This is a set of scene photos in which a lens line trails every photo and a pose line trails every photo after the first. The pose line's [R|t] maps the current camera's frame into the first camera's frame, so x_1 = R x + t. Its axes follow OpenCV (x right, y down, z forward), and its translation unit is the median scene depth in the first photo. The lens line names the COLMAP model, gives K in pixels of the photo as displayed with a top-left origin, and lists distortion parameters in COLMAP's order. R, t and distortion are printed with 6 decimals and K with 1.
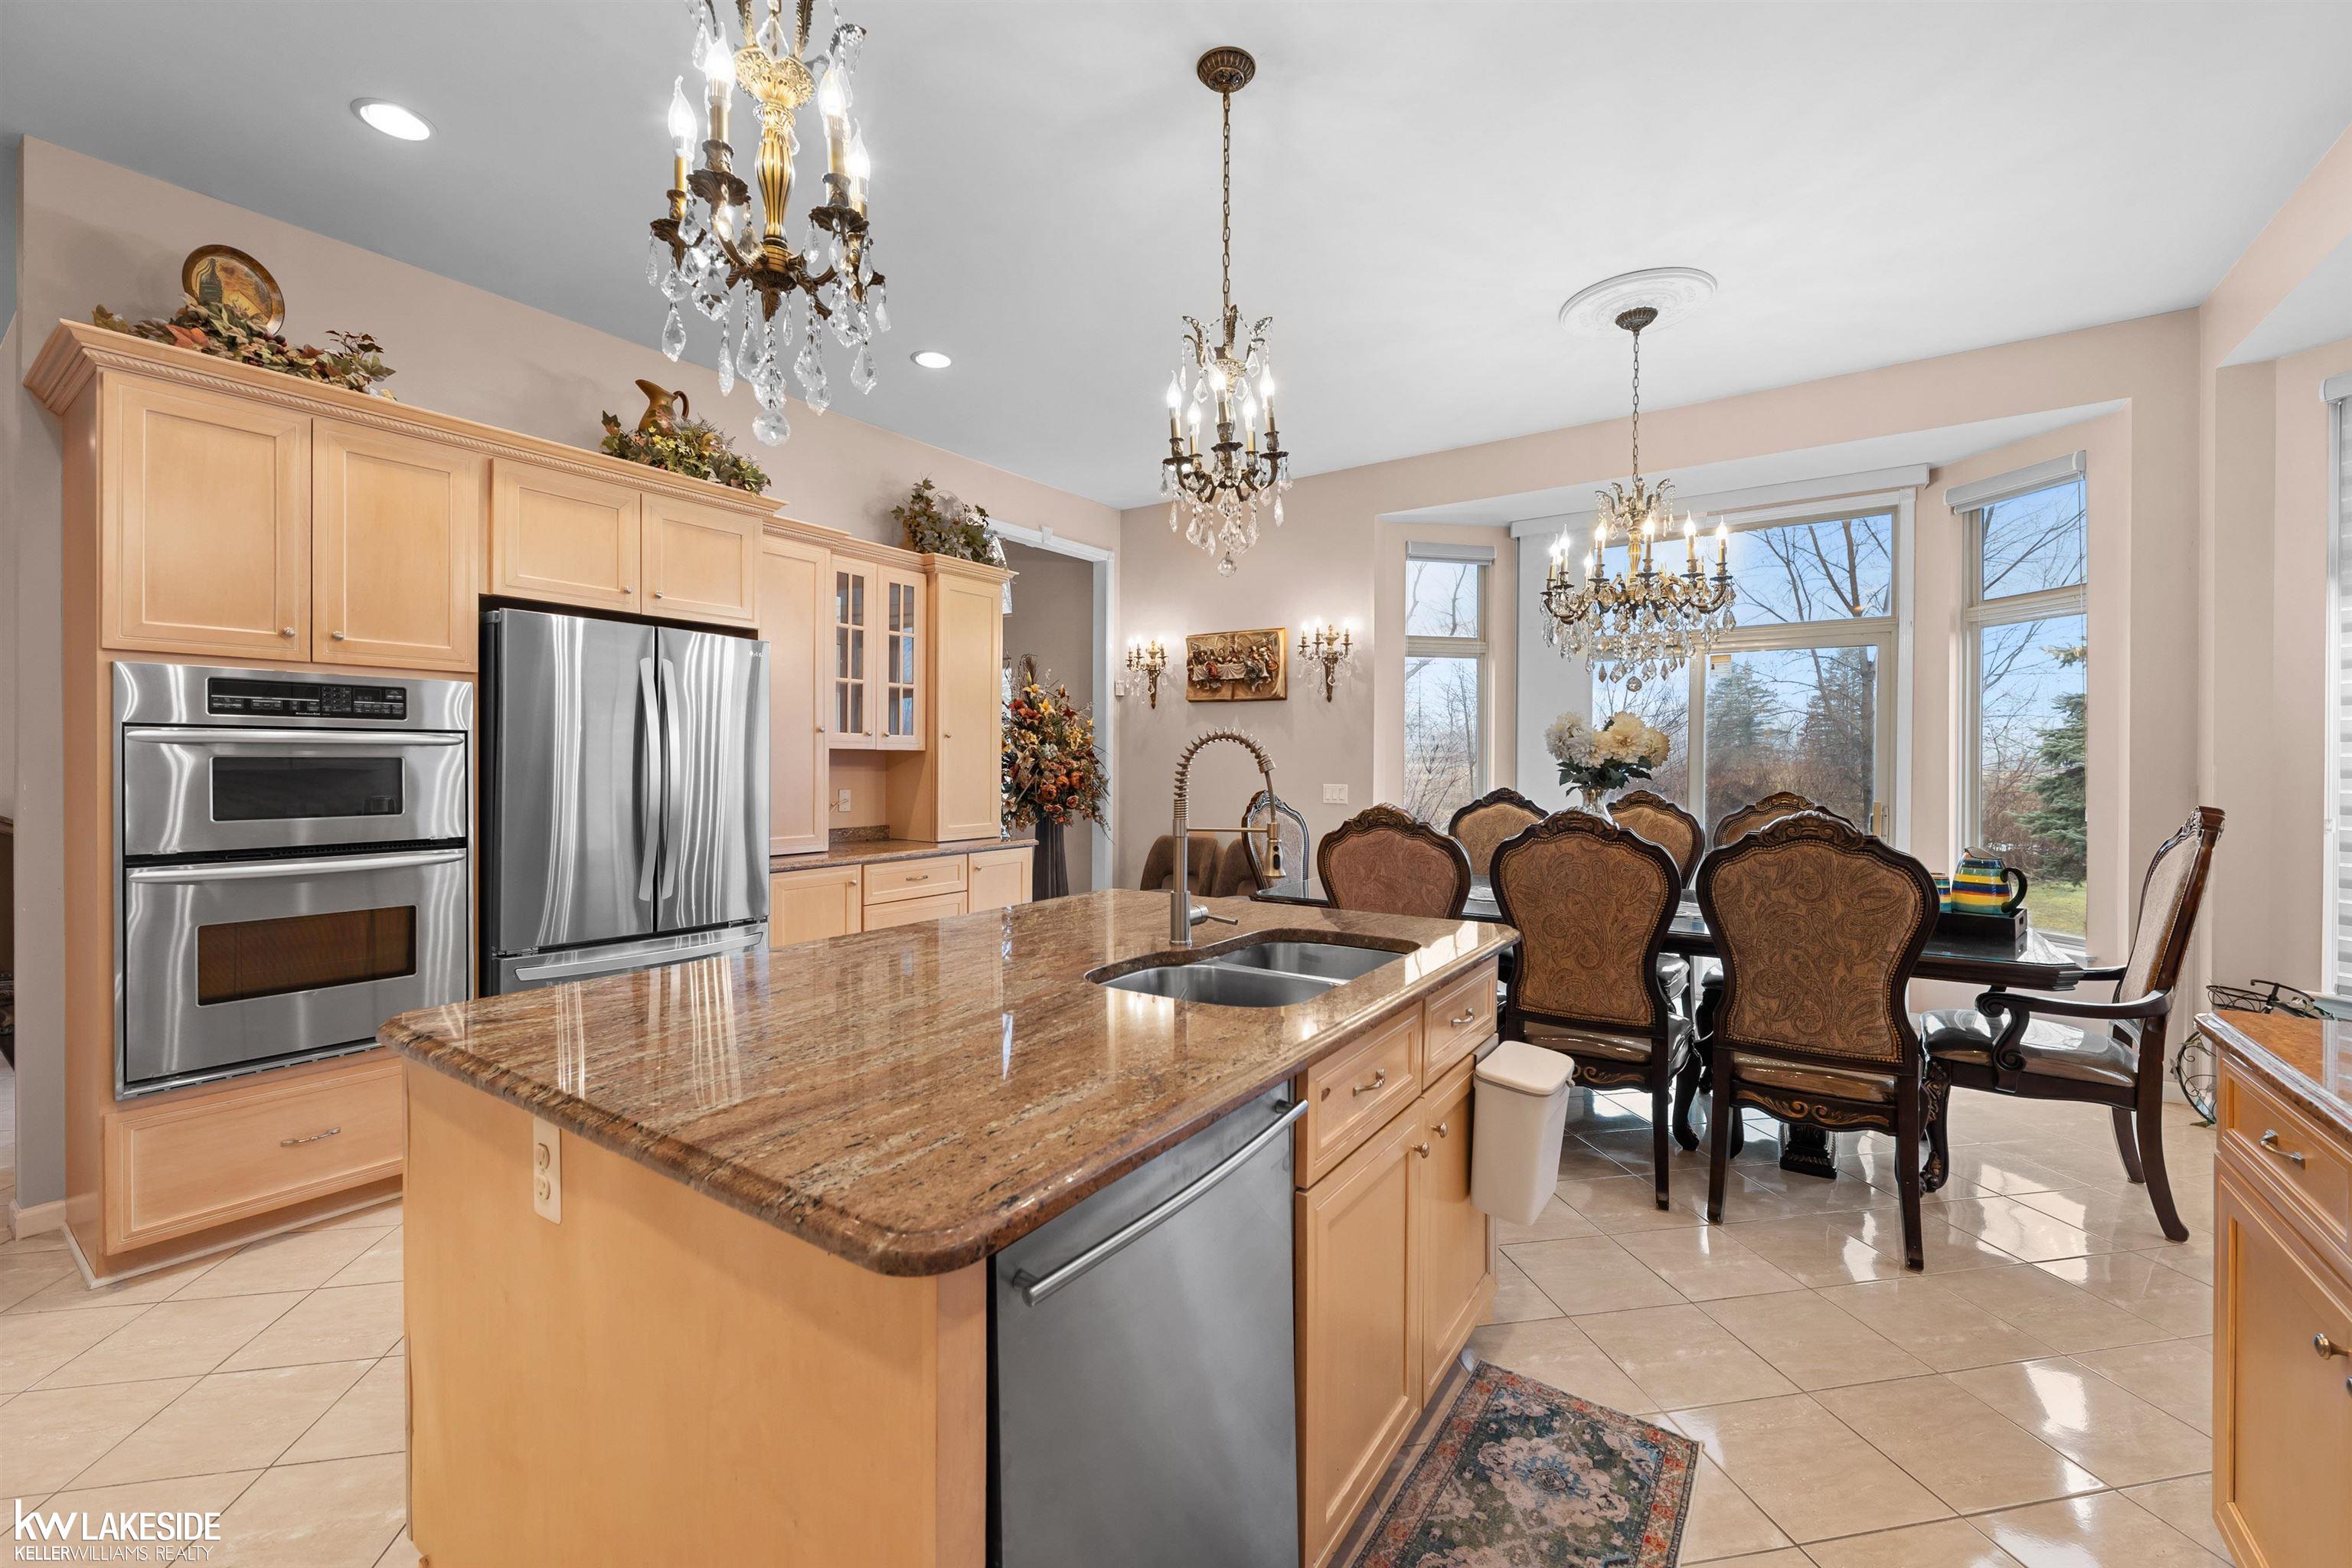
lens RADIAL K [[975.8, 0, 1177.6], [0, 975.8, 773.3], [0, 0, 1]] dist [-0.002045, -0.002389]
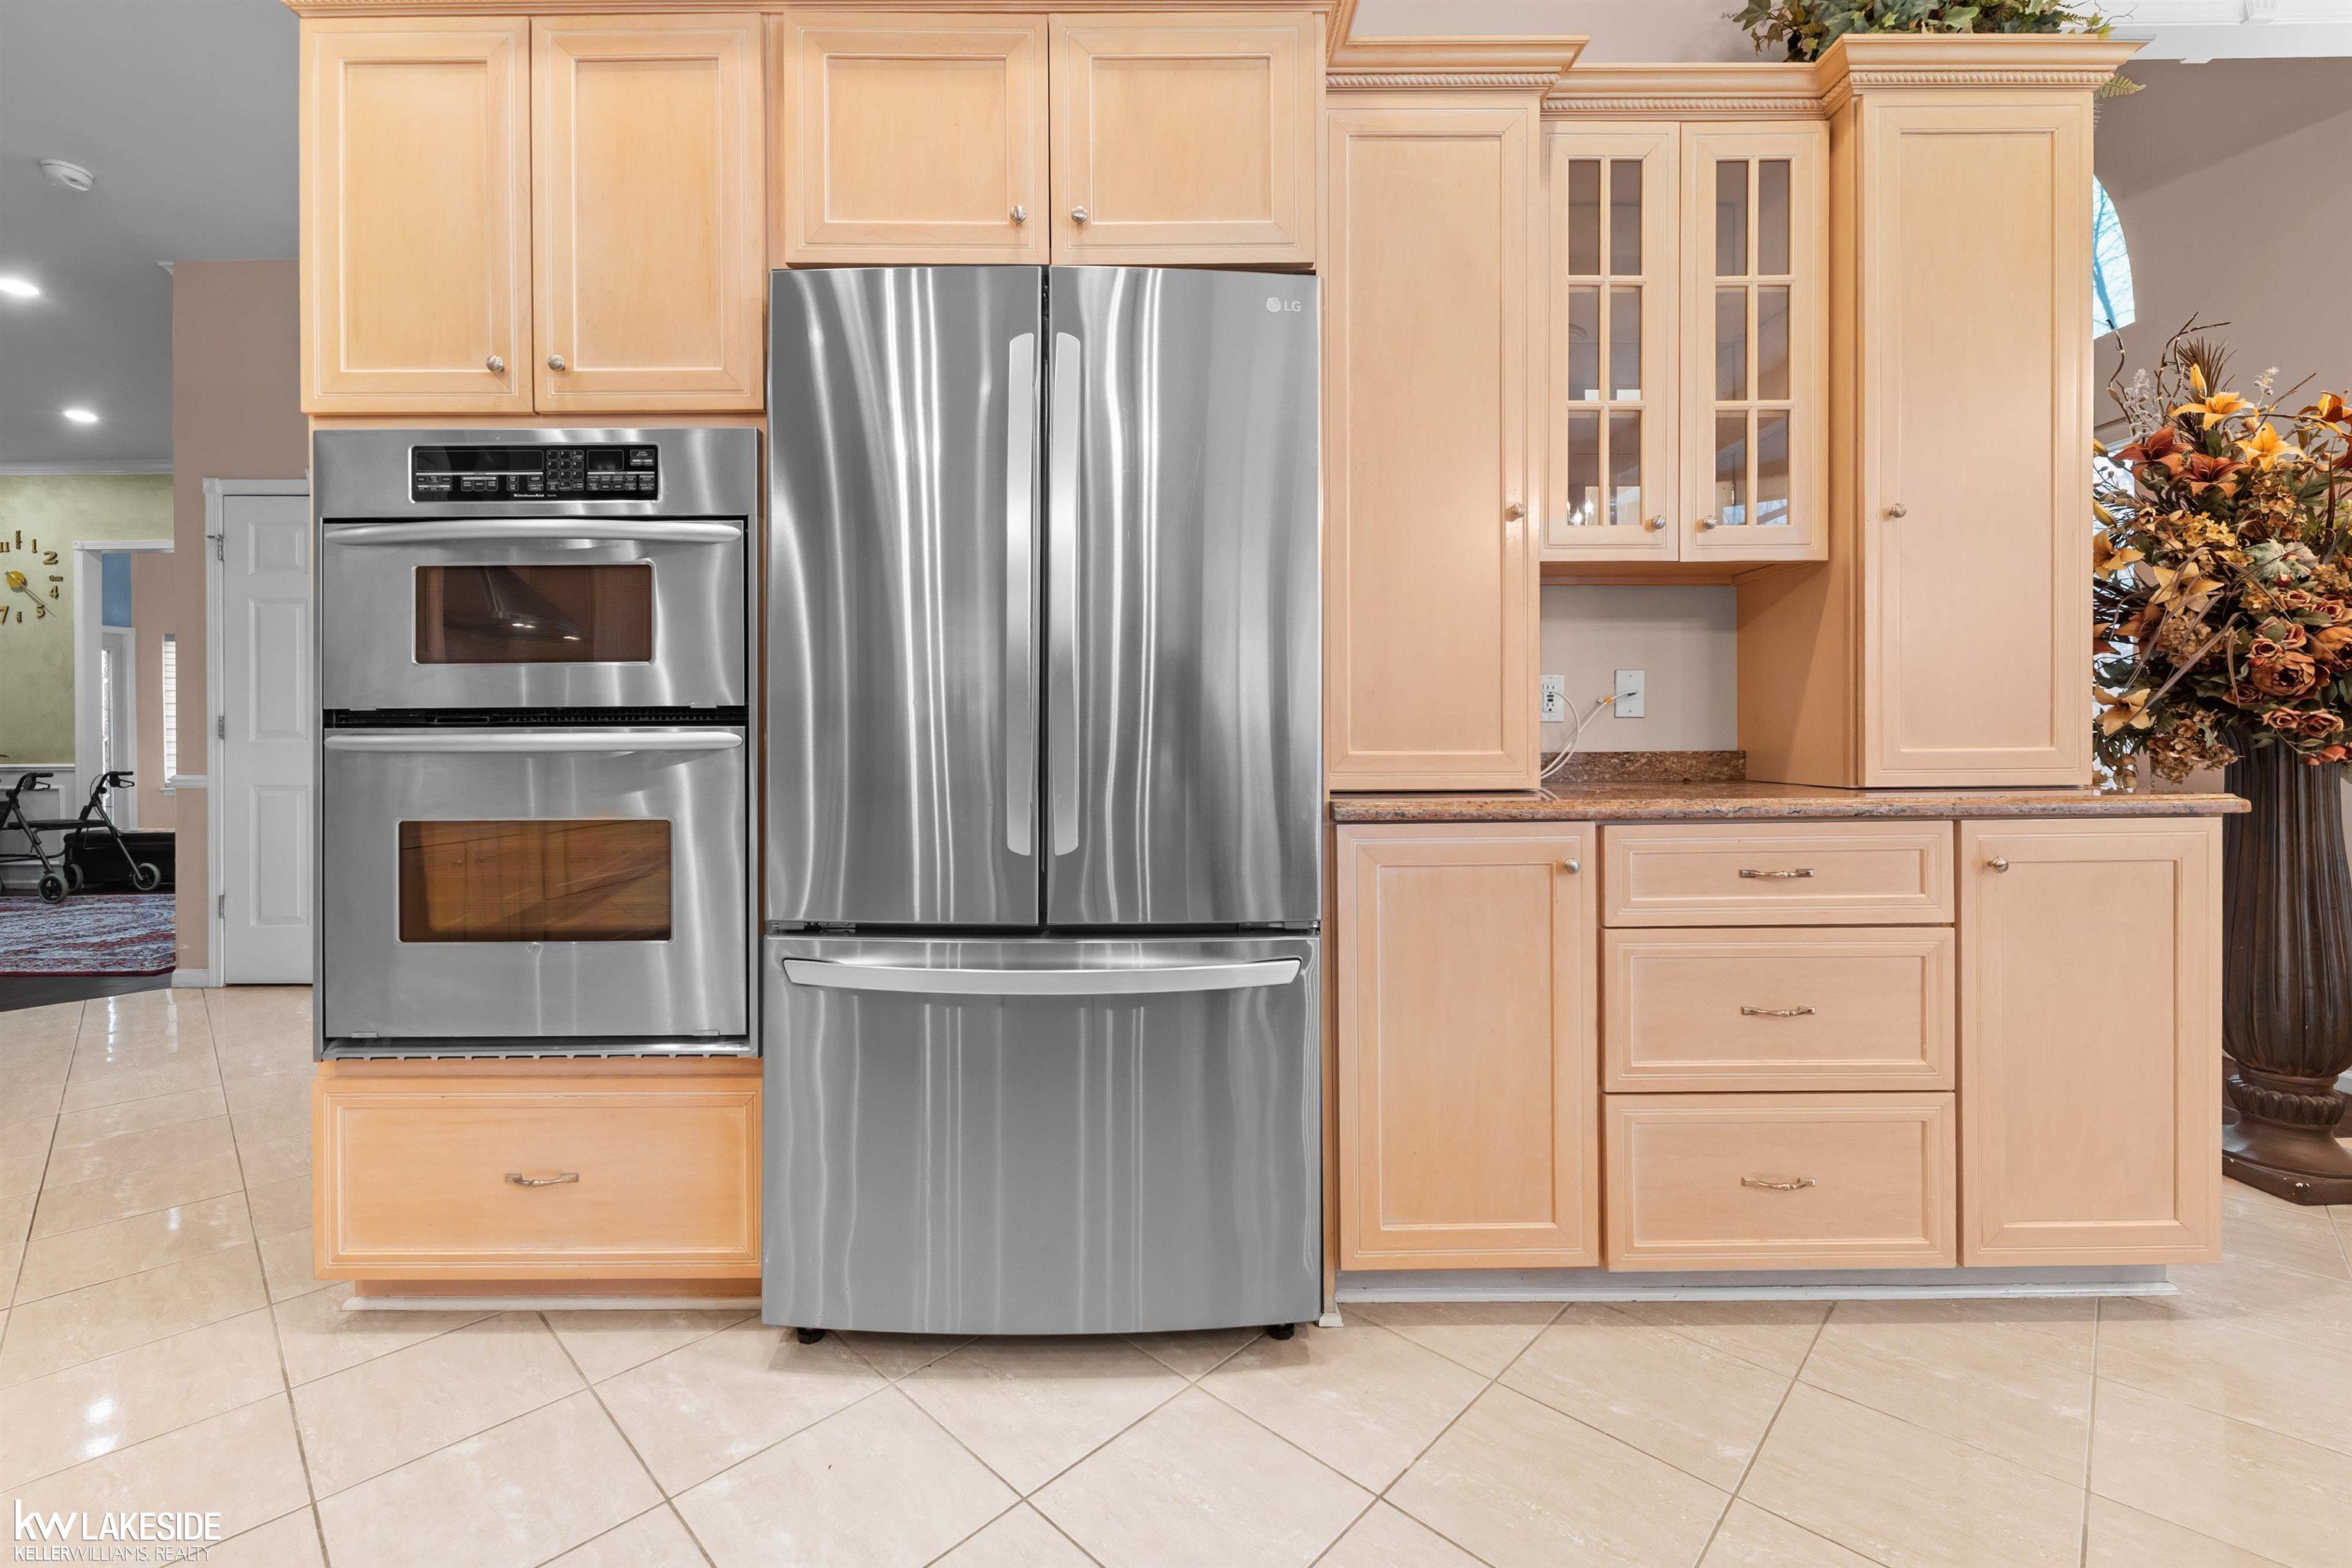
lens RADIAL K [[975.8, 0, 1169.1], [0, 975.8, 783.0], [0, 0, 1]] dist [-0.002045, -0.002389]
pose [[0.571034, -0.007491, -0.820892, -0.097312], [-0.002748, 0.999935, -0.011037, 0.080052], [0.820922, 0.008558, 0.570977, 0.618127]]
